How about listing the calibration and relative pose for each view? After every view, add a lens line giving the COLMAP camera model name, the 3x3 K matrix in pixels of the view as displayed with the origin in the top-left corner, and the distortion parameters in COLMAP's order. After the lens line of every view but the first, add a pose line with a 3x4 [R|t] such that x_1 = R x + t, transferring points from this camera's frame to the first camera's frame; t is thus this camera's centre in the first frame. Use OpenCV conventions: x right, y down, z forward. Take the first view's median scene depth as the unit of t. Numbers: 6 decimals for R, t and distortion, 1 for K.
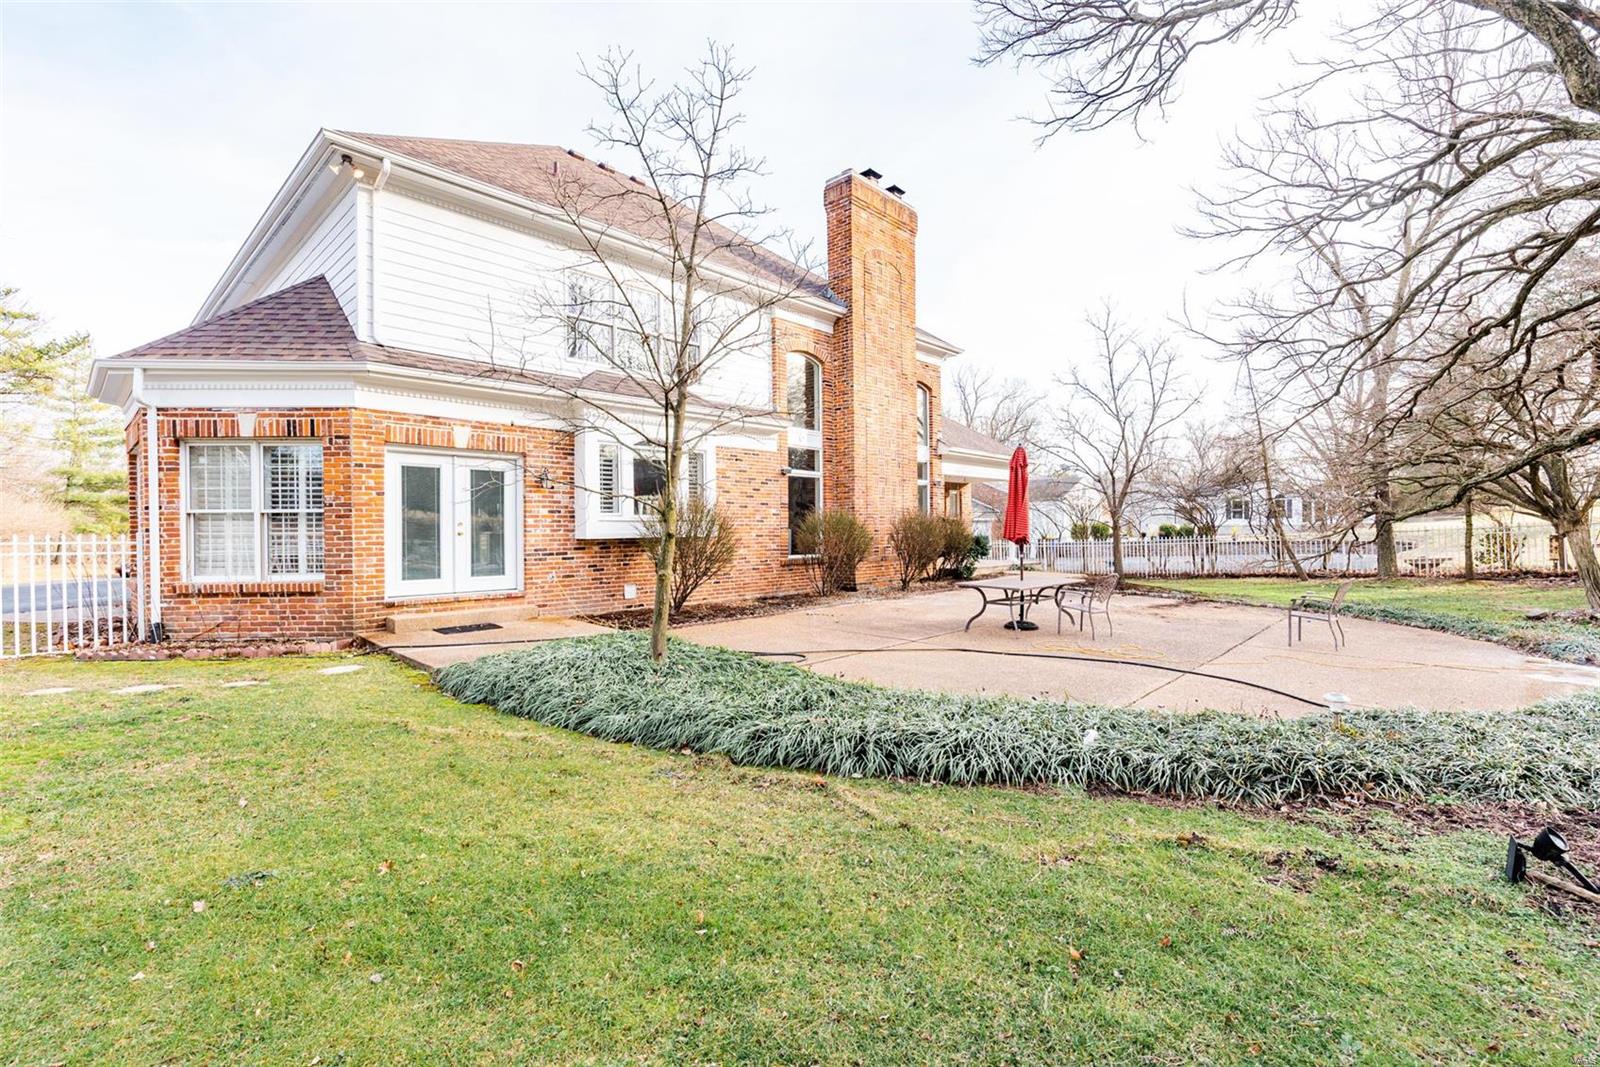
lens RADIAL K [[700.0, 0, 797.2], [0, 700.0, 532.7], [0, 0, 1]] dist [0.000603, -0.000252]
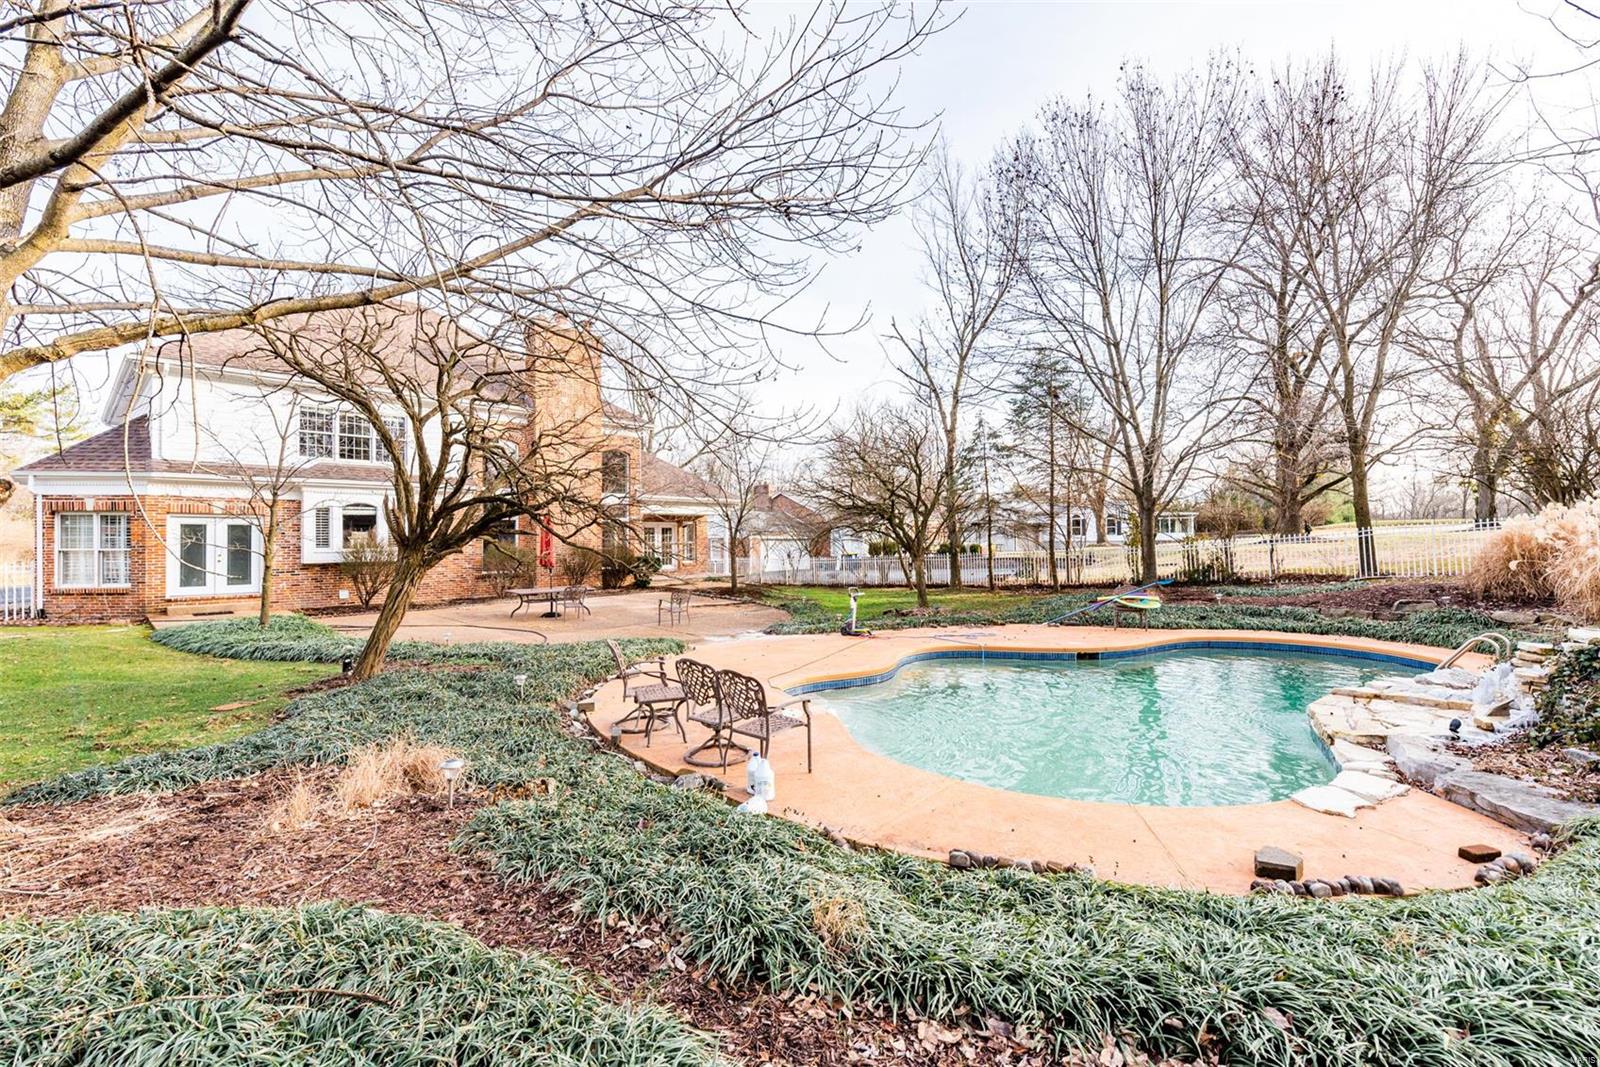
lens RADIAL K [[700.0, 0, 802.9], [0, 700.0, 534.3], [0, 0, 1]] dist [0.000603, -0.000252]
pose [[0.999988, 0.004407, 0.002010, 1.122677], [-0.004389, 0.999952, -0.008753, -0.064590], [-0.002048, 0.008744, 0.999960, -0.882896]]
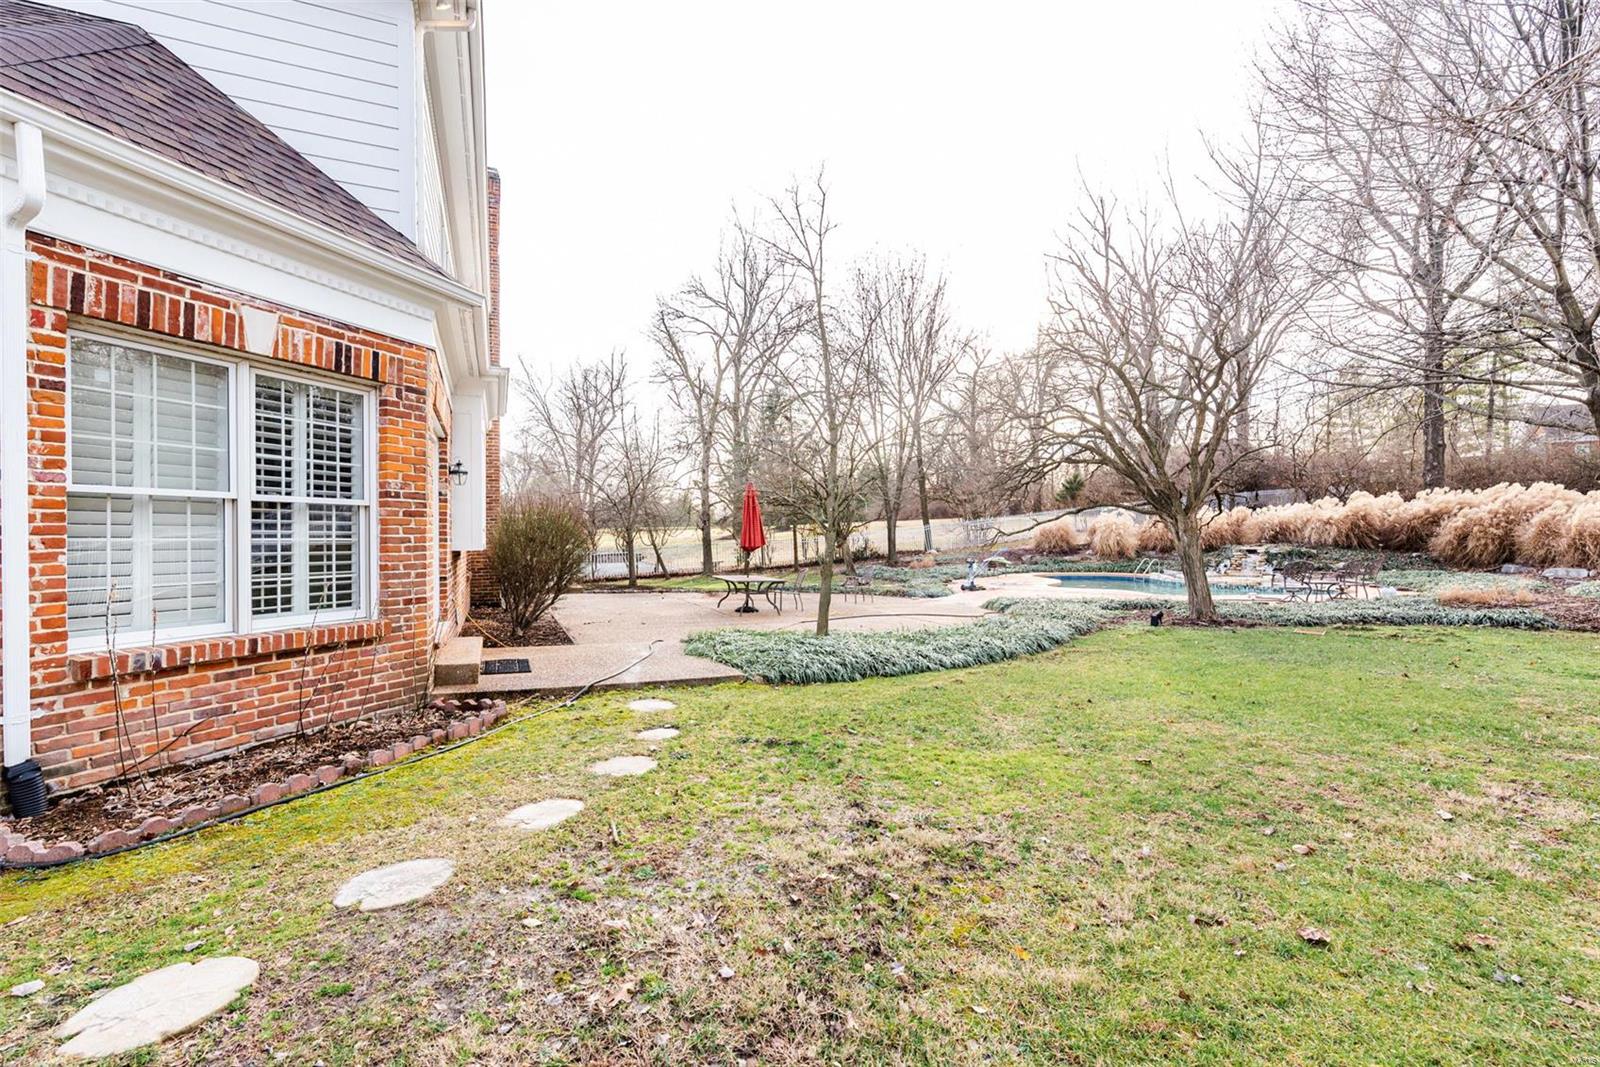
lens RADIAL K [[700.0, 0, 796.8], [0, 700.0, 535.4], [0, 0, 1]] dist [0.000603, -0.000252]
pose [[0.395761, 0.011534, 0.918281, -1.094059], [-0.001580, 0.999928, -0.011879, 0.003158], [-0.918352, 0.003250, 0.395750, 0.424005]]
